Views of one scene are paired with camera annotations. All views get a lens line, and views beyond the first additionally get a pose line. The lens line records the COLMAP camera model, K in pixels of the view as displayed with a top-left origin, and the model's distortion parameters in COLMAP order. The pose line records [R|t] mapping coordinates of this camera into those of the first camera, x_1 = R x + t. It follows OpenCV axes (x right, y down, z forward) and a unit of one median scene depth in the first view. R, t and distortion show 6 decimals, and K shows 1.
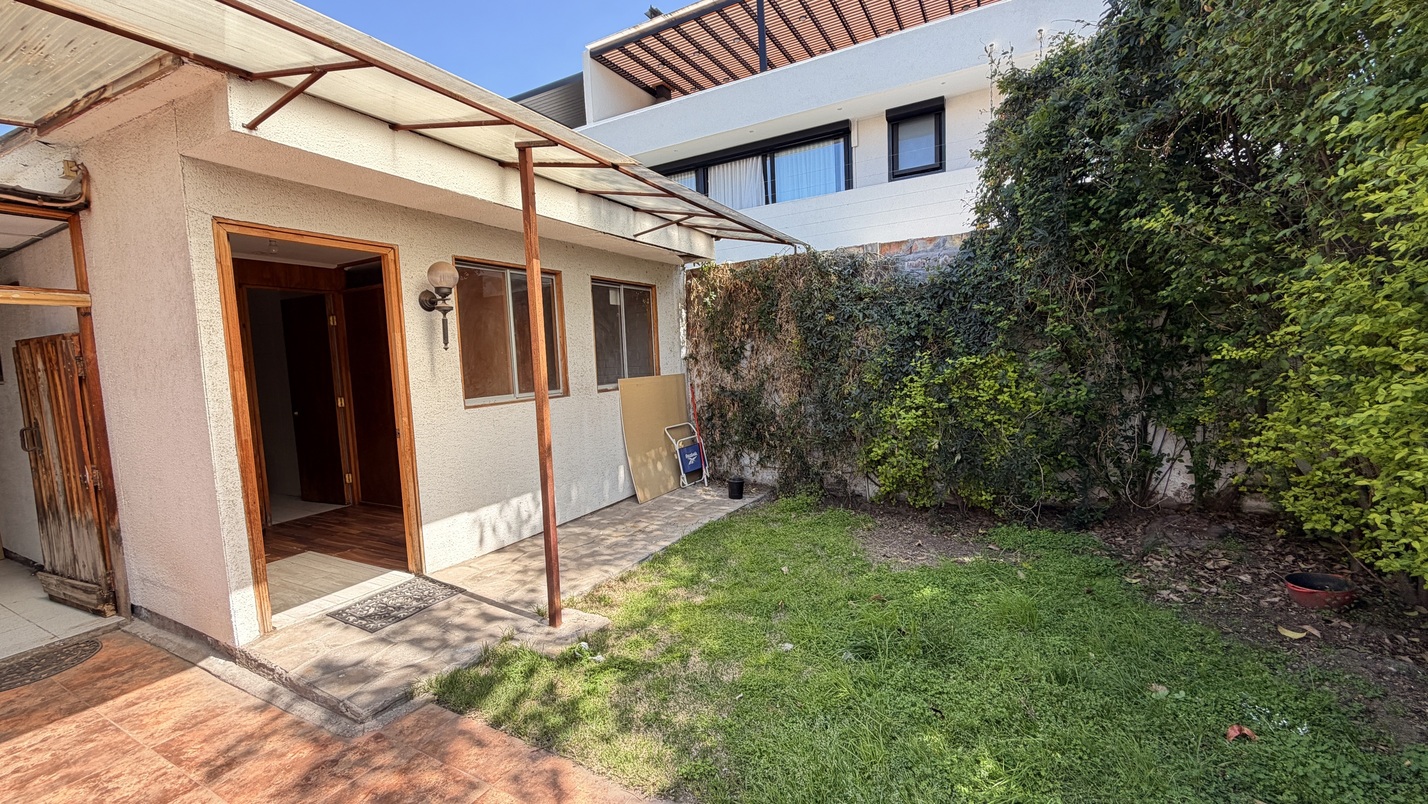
lens RADIAL K [[568.1, 0, 718.9], [0, 568.1, 400.7], [0, 0, 1]] dist [-0.002238, 0.000354]
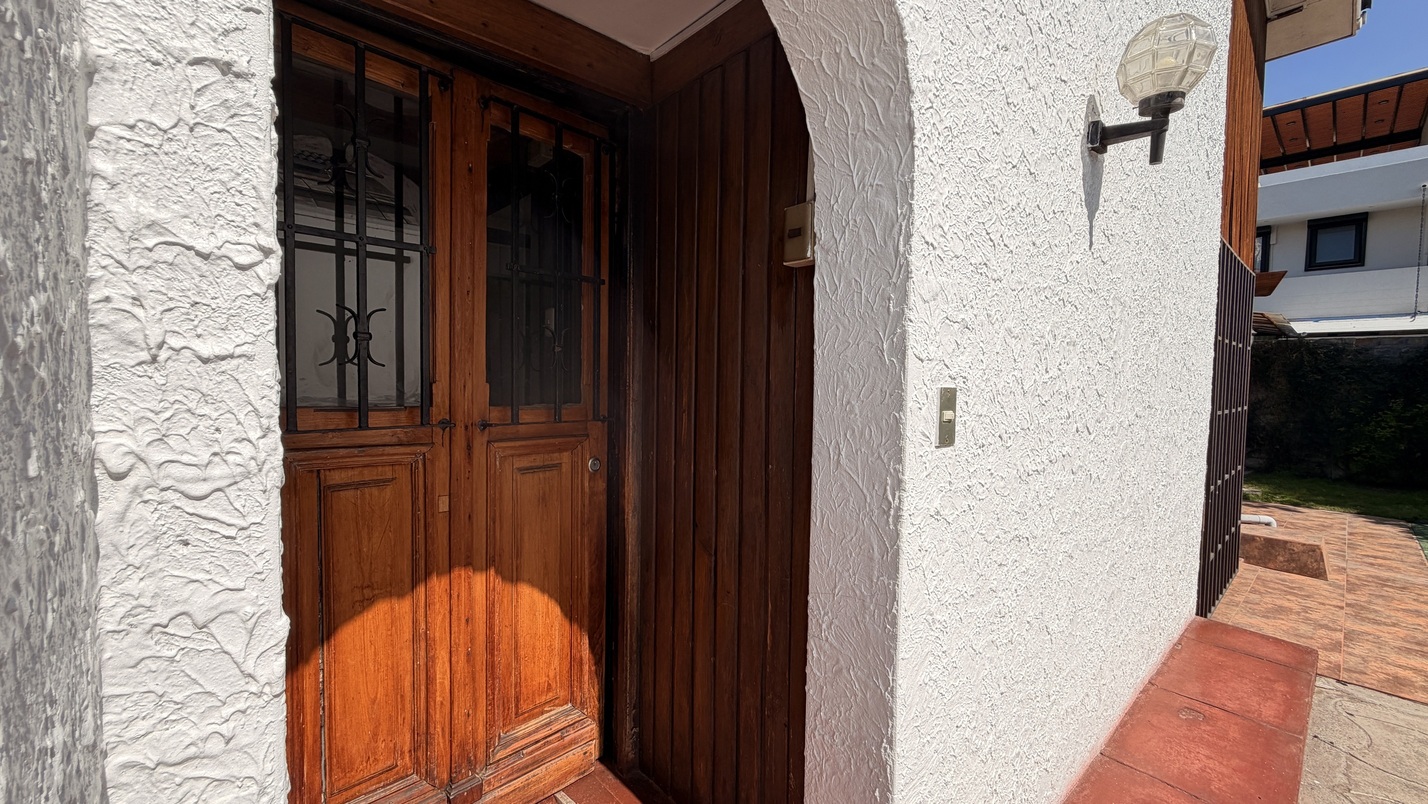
lens RADIAL K [[568.1, 0, 716.3], [0, 568.1, 400.8], [0, 0, 1]] dist [-0.002238, 0.000354]
pose [[0.934293, 0.071192, -0.349326, -0.908309], [-0.082913, 0.996381, -0.018696, 0.118361], [0.346731, 0.046432, 0.936815, -1.303208]]
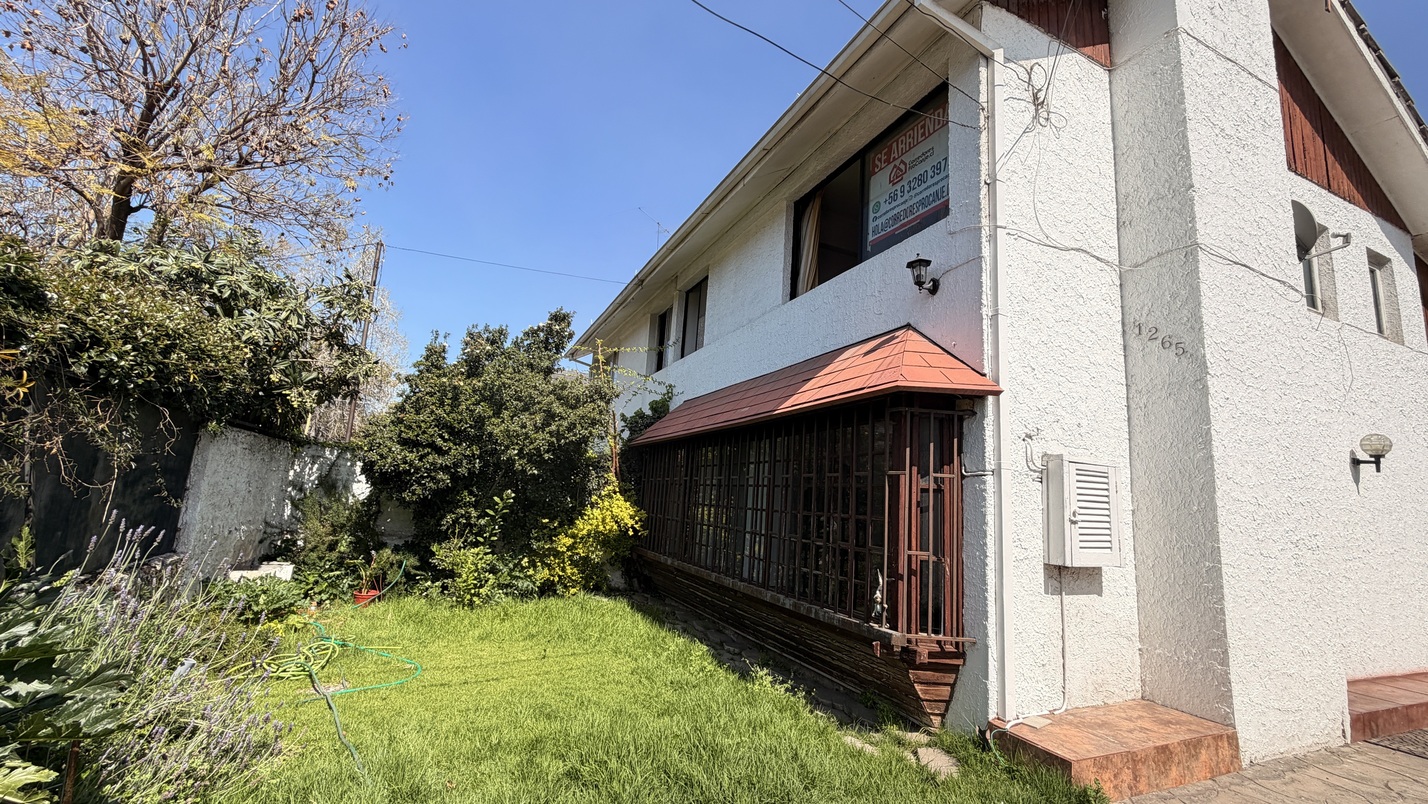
lens RADIAL K [[568.1, 0, 707.6], [0, 568.1, 400.9], [0, 0, 1]] dist [-0.002238, 0.000354]
pose [[0.775008, -0.012286, -0.631832, -1.076881], [-0.153754, 0.966102, -0.207382, 0.229631], [0.612962, 0.257870, 0.746847, -2.367557]]
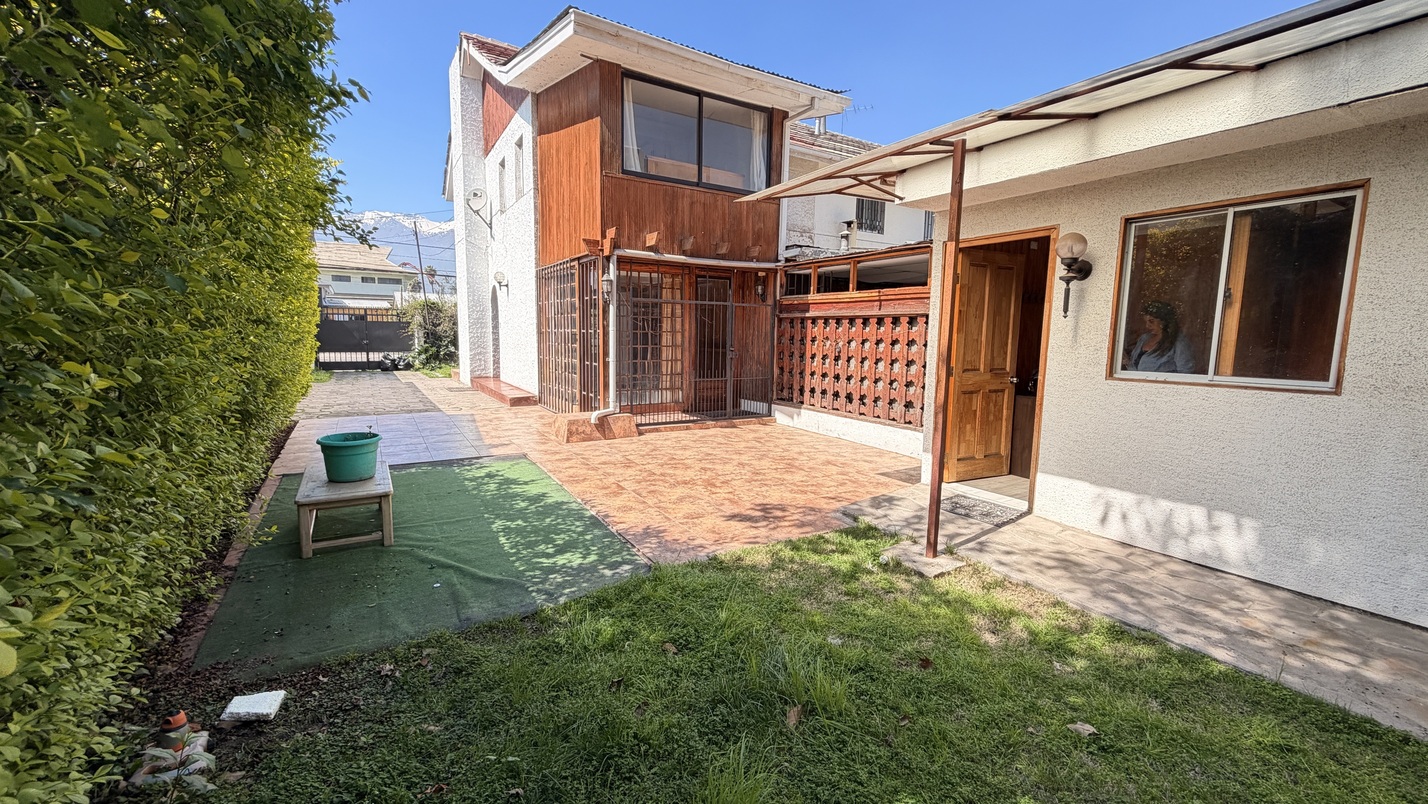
lens RADIAL K [[568.1, 0, 716.9], [0, 568.1, 404.2], [0, 0, 1]] dist [-0.002238, 0.000354]
pose [[-0.508887, 0.136645, -0.849919, 0.791104], [-0.066640, 0.978105, 0.197154, -0.100006], [0.858250, 0.156968, -0.488639, 1.013191]]
